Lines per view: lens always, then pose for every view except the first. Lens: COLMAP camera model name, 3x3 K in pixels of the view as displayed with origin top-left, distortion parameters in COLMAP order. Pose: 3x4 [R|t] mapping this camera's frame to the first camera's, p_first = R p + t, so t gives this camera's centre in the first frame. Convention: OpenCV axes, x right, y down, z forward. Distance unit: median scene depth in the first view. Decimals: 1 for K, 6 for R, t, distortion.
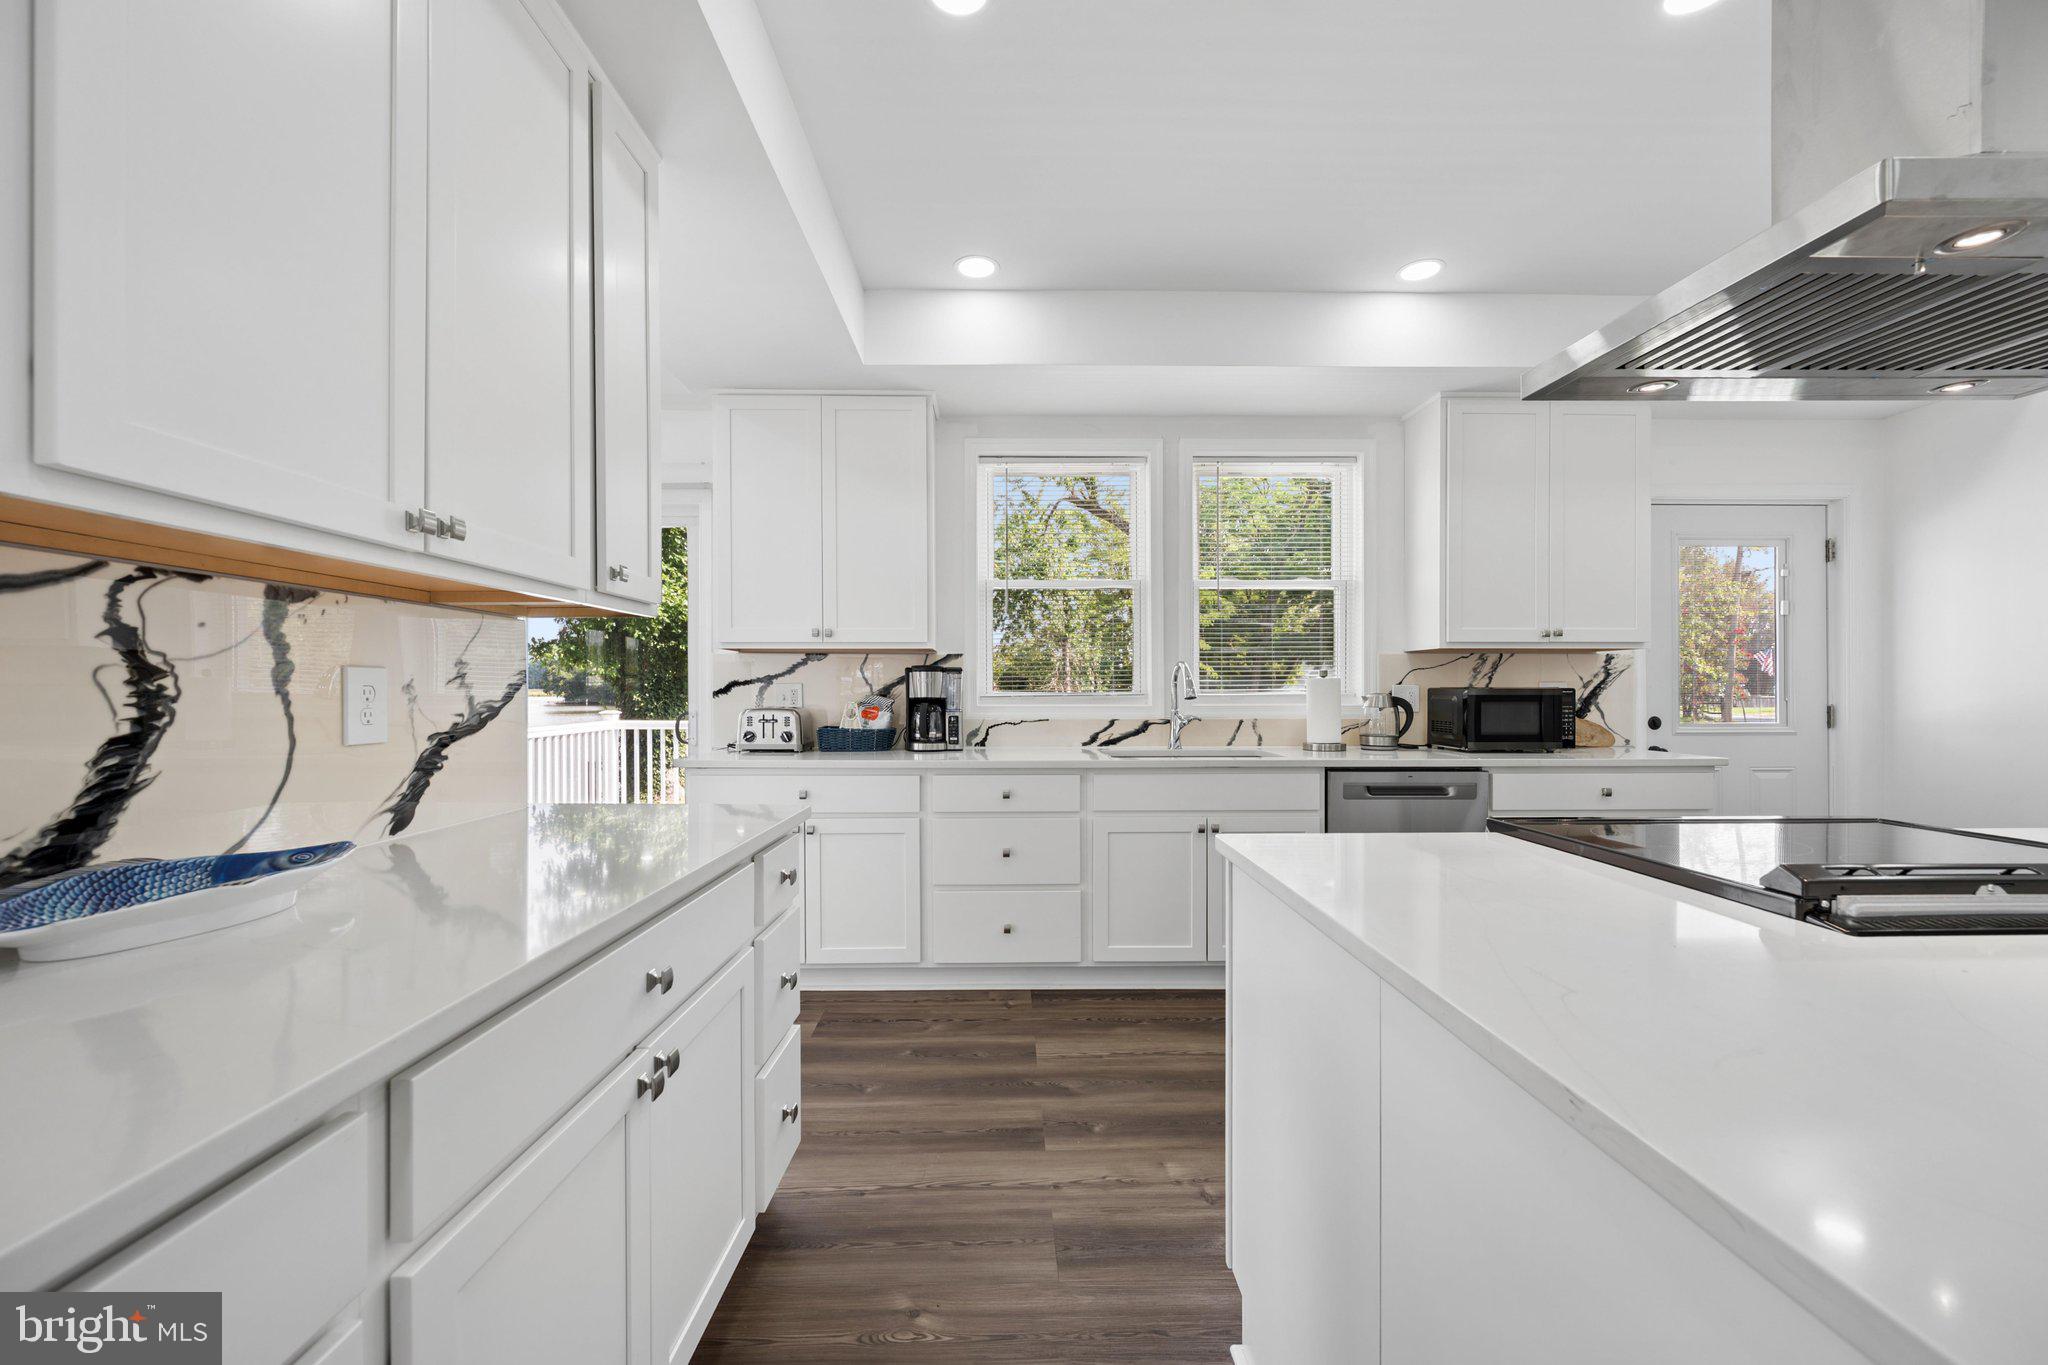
lens RADIAL K [[806.5, 0, 1020.8], [0, 806.5, 687.5], [0, 0, 1]] dist [-0.001146, 0.000252]
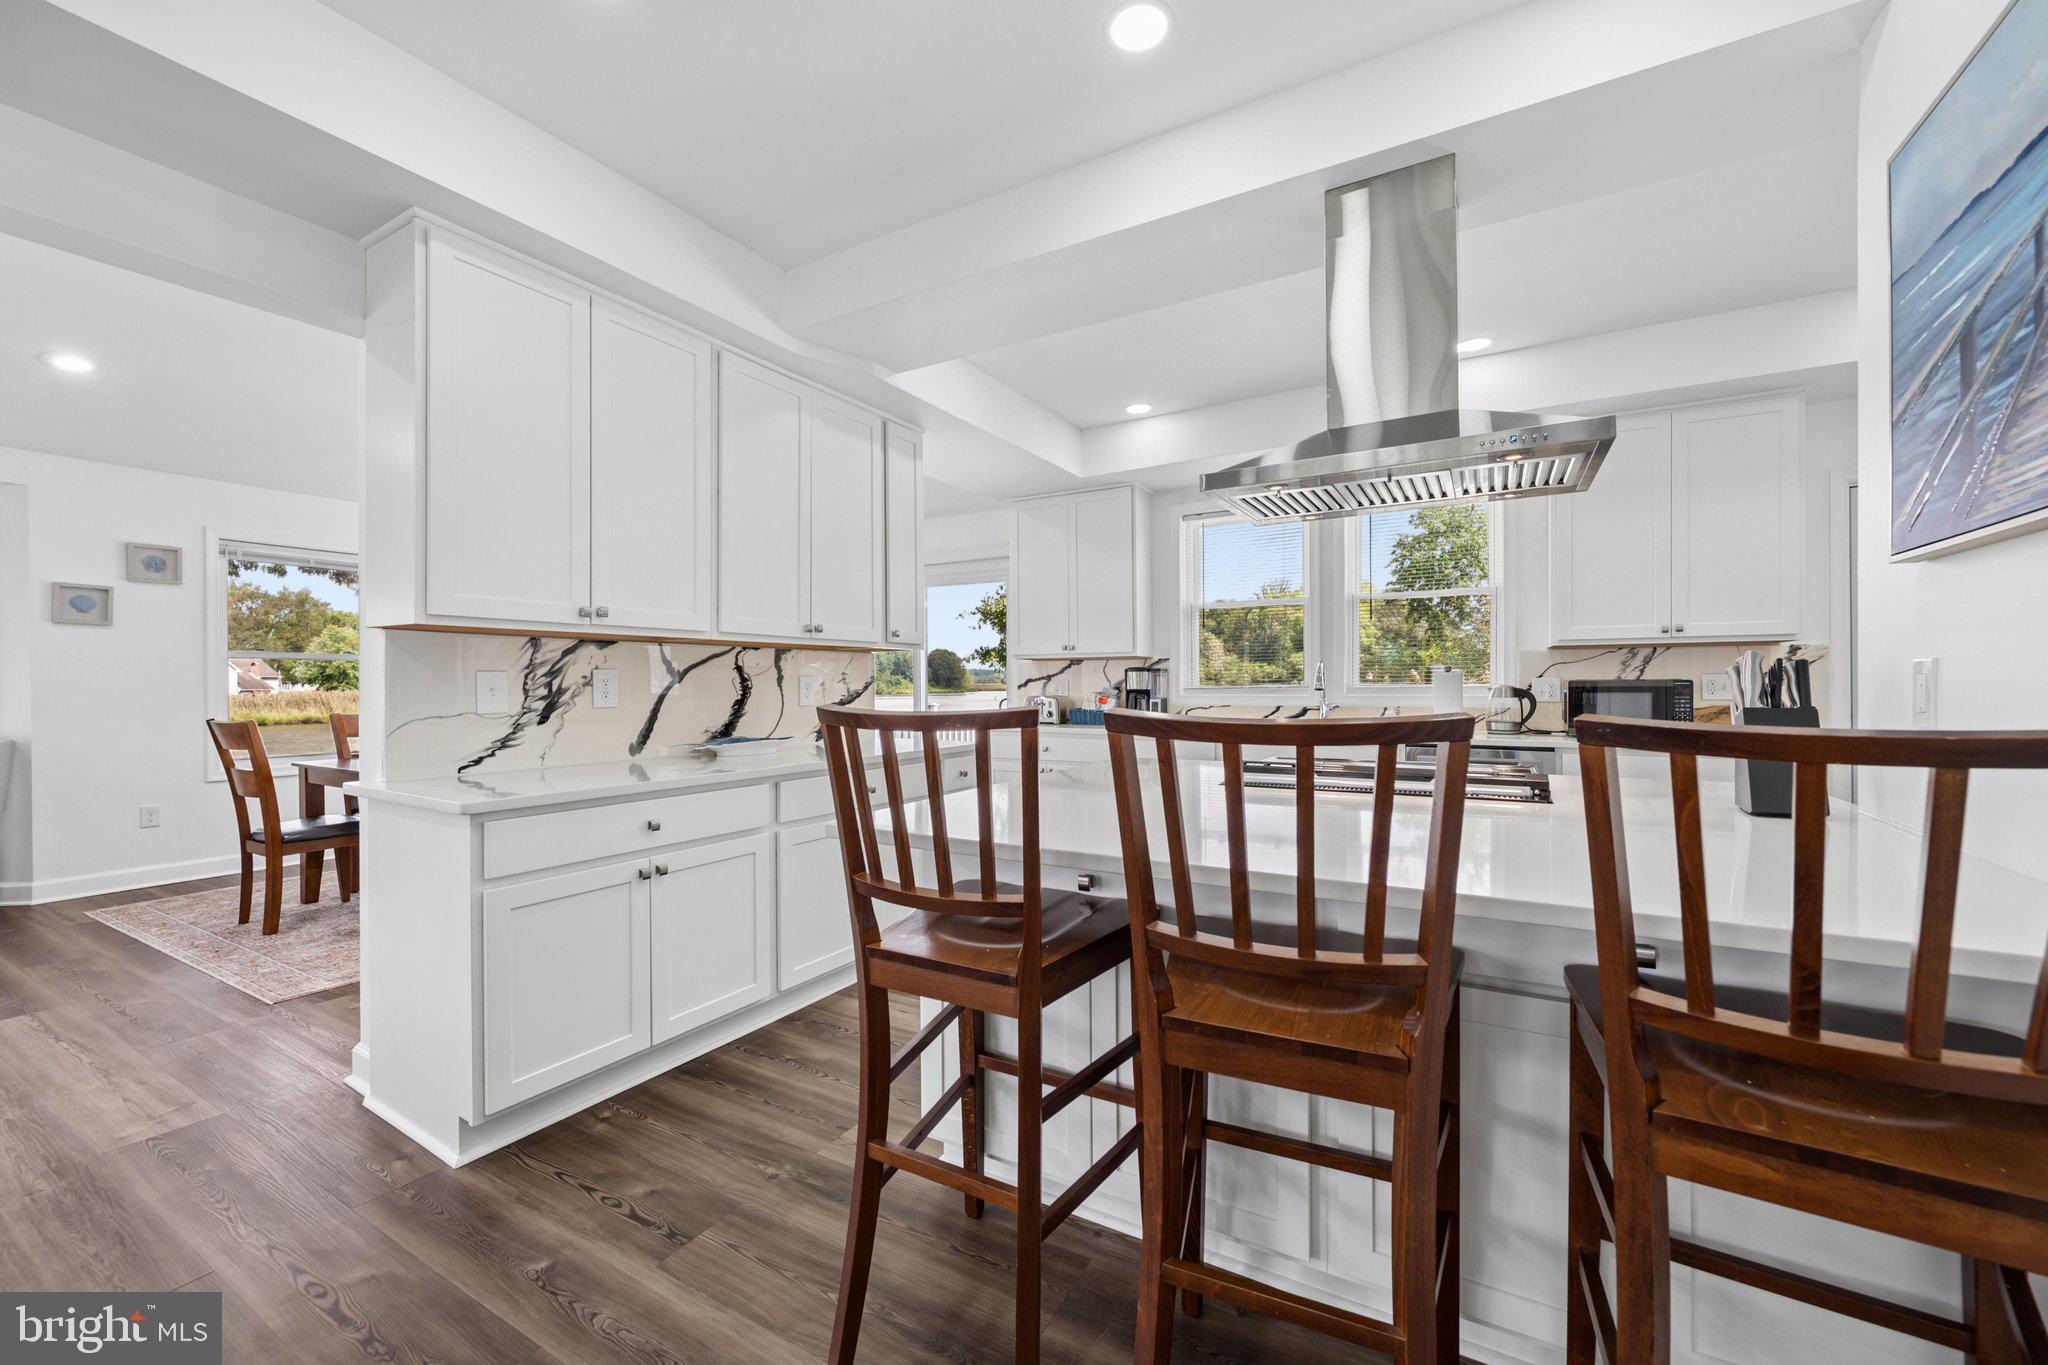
lens RADIAL K [[806.5, 0, 1020.9], [0, 806.5, 683.3], [0, 0, 1]] dist [-0.001146, 0.000252]
pose [[0.853056, -0.003927, -0.521805, 0.478641], [0.005198, 0.999986, 0.000972, -0.000640], [0.521794, -0.003542, 0.853064, -0.364653]]
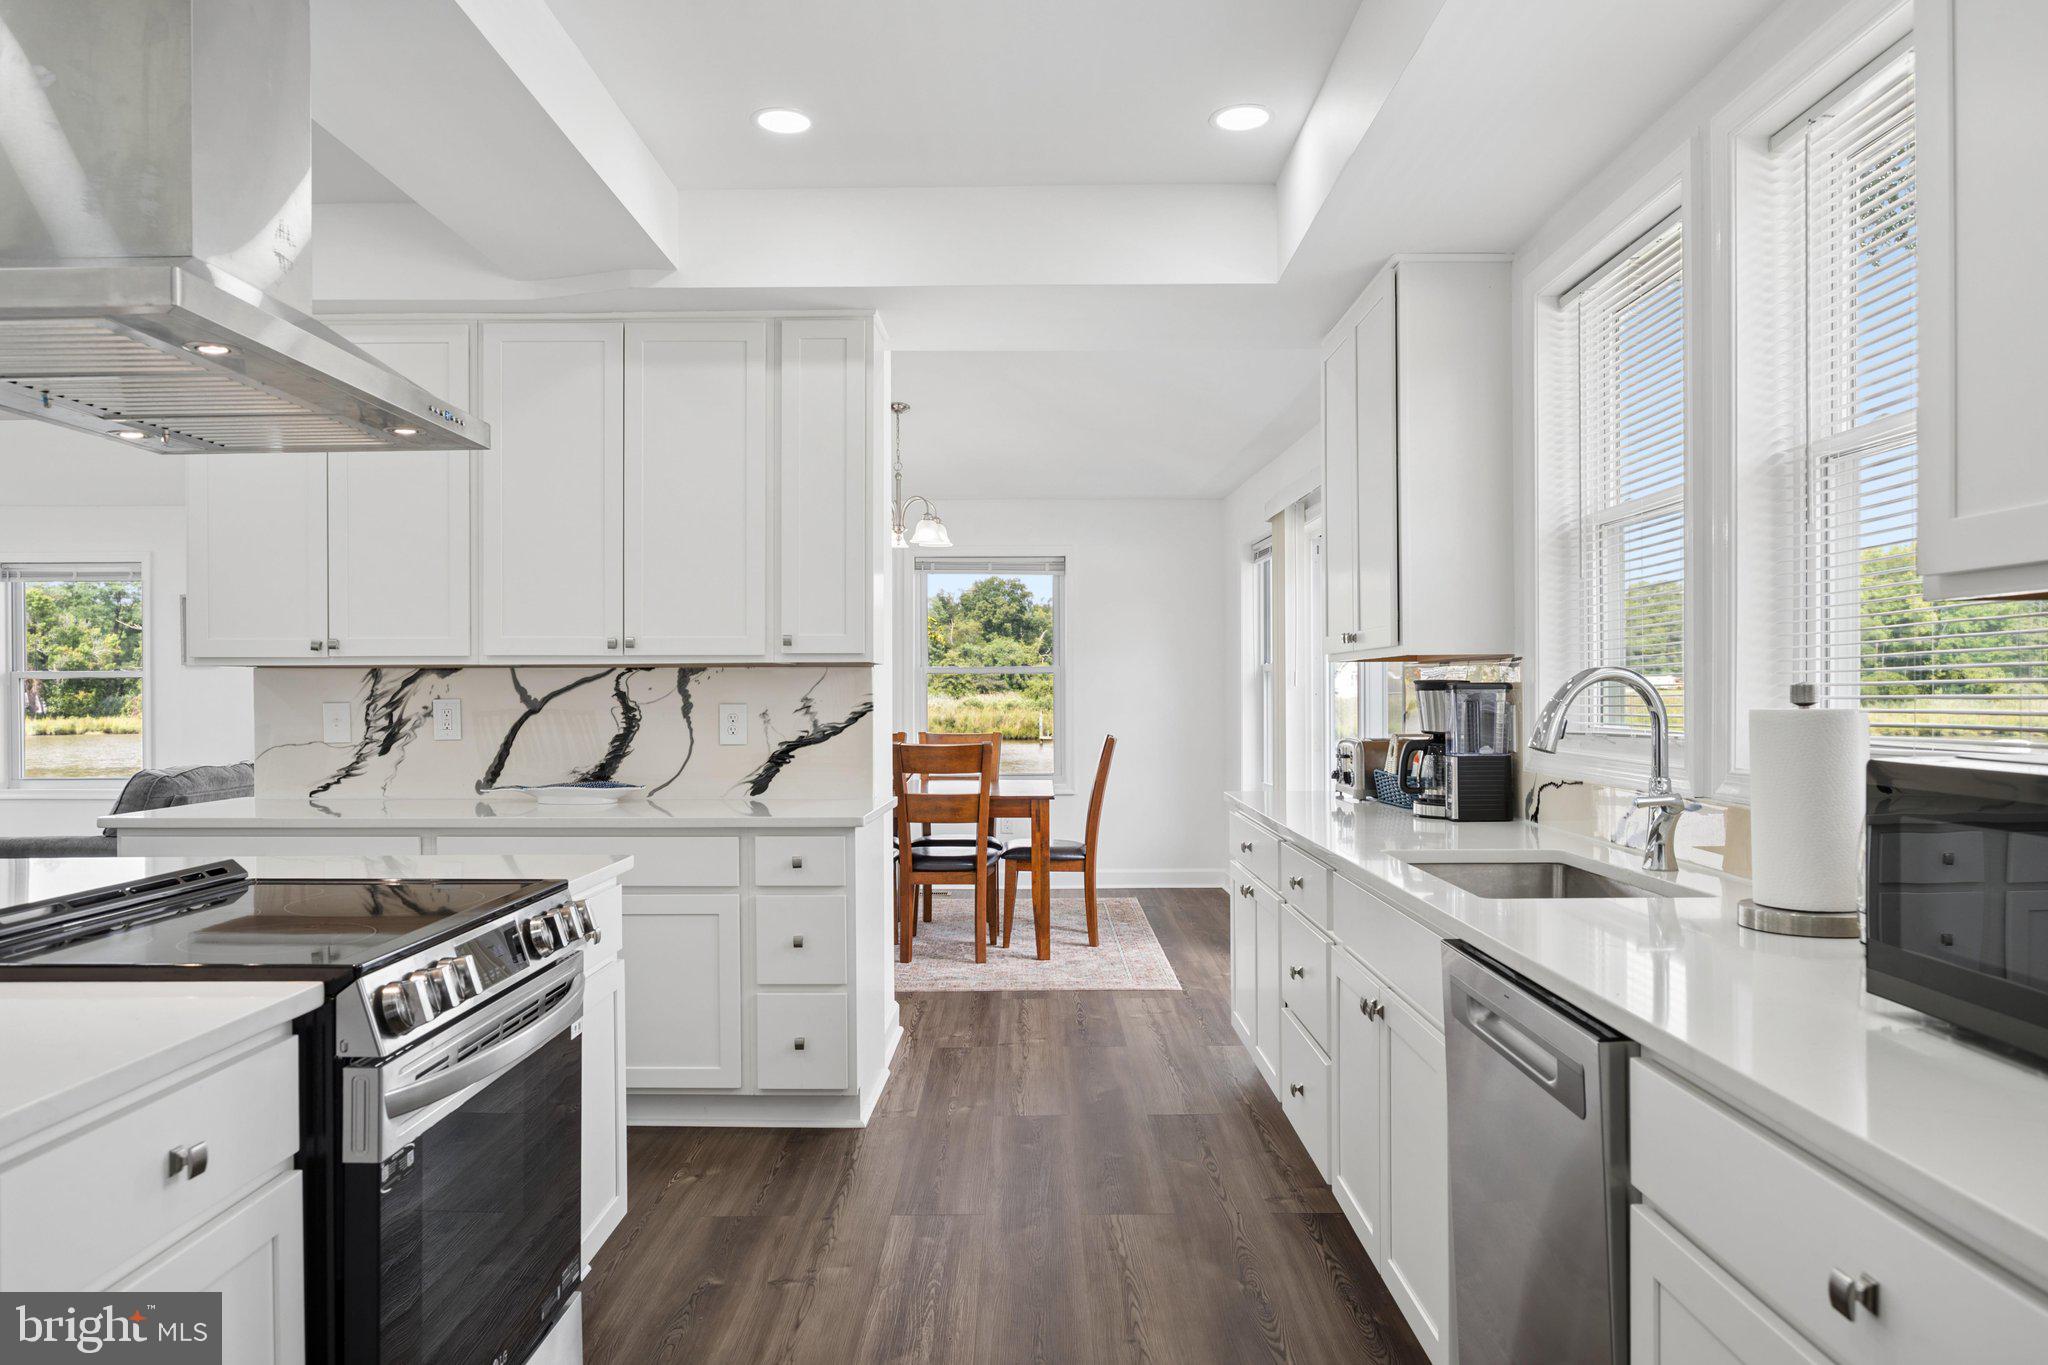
lens RADIAL K [[1338.3, 0, 1013.0], [0, 1338.3, 692.0], [0, 0, 1]] dist [-0.007062, 0.000169]
pose [[-0.029196, -0.002473, -0.999571, 0.960356], [0.005247, 0.999983, -0.002628, -0.017396], [0.999560, -0.005322, -0.029182, 0.723393]]
